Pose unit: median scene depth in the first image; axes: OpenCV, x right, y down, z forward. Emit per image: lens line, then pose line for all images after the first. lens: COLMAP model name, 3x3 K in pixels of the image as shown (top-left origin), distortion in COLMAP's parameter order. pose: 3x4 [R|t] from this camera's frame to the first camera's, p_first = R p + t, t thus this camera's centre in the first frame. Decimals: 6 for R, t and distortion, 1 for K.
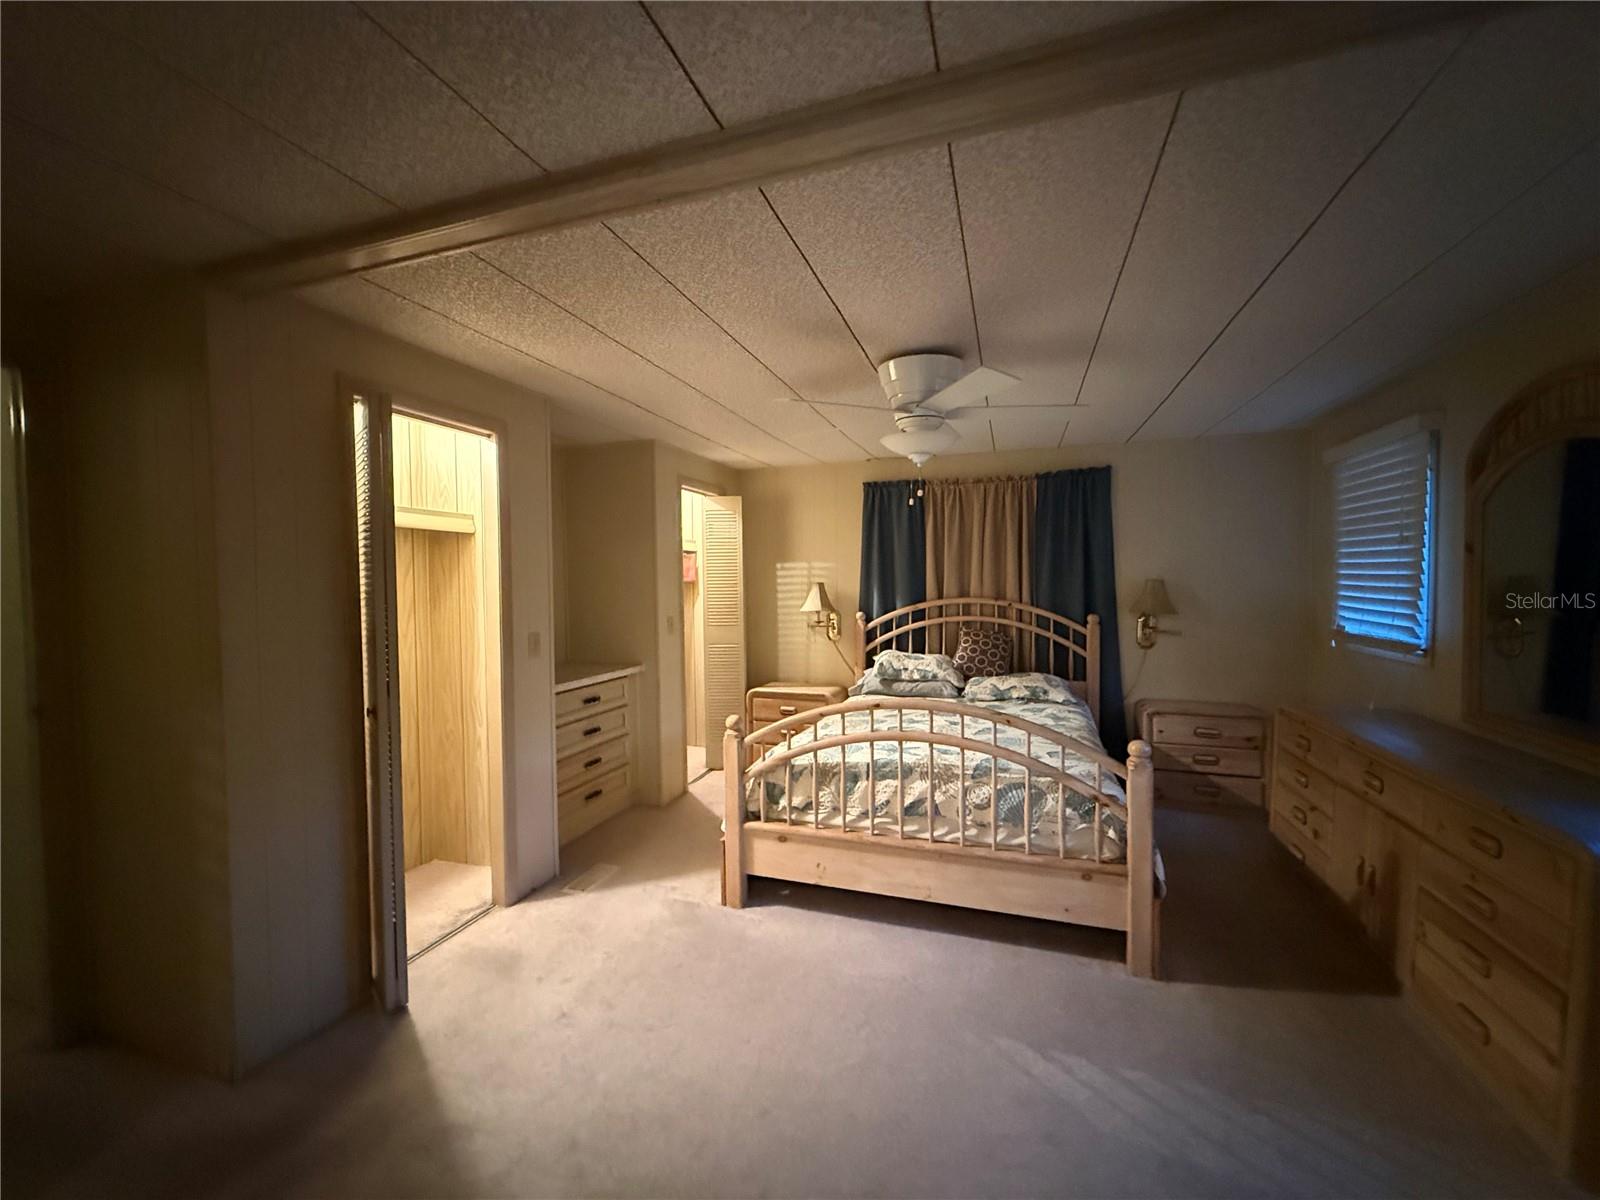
lens RADIAL K [[636.0, 0, 794.4], [0, 636.0, 600.3], [0, 0, 1]] dist [0.001664, -0.000392]
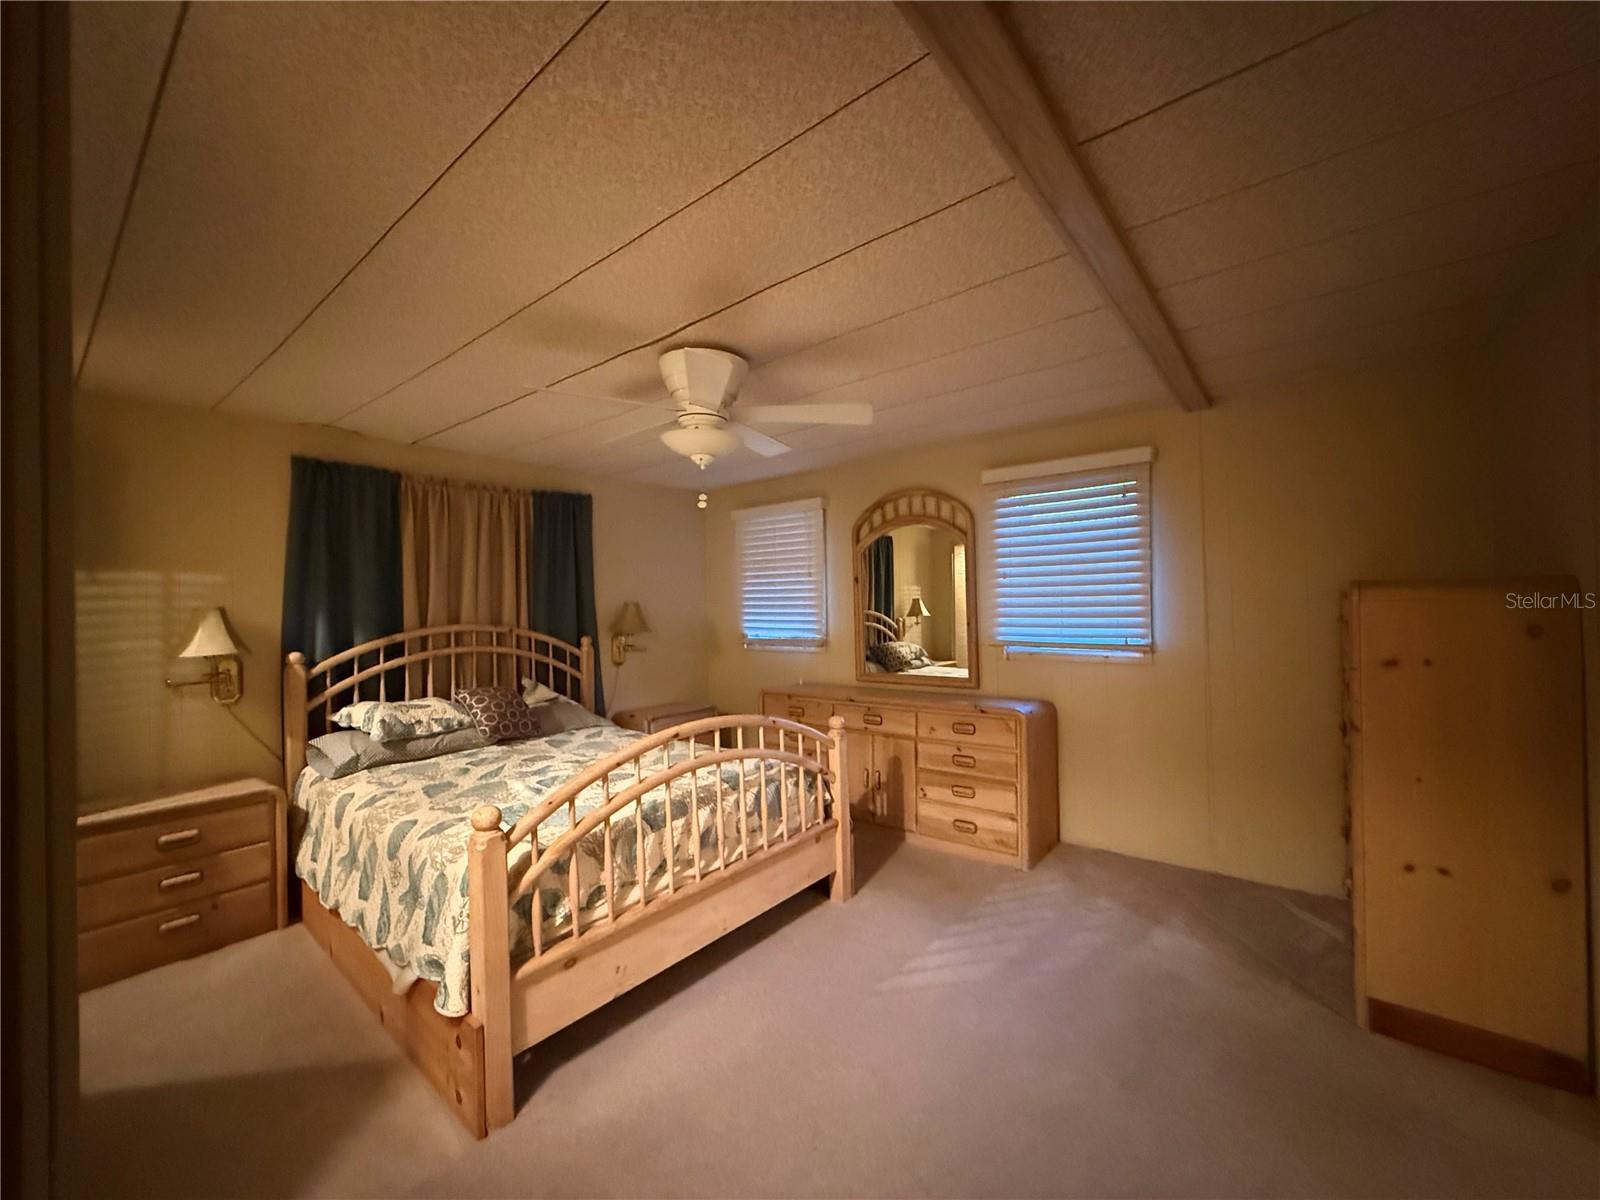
lens RADIAL K [[636.0, 0, 794.4], [0, 636.0, 600.3], [0, 0, 1]] dist [0.001664, -0.000392]
pose [[0.340442, 0.008038, 0.940231, -0.370628], [0.046614, 0.998590, -0.025415, 0.005920], [-0.939109, 0.052481, 0.339587, 0.323923]]
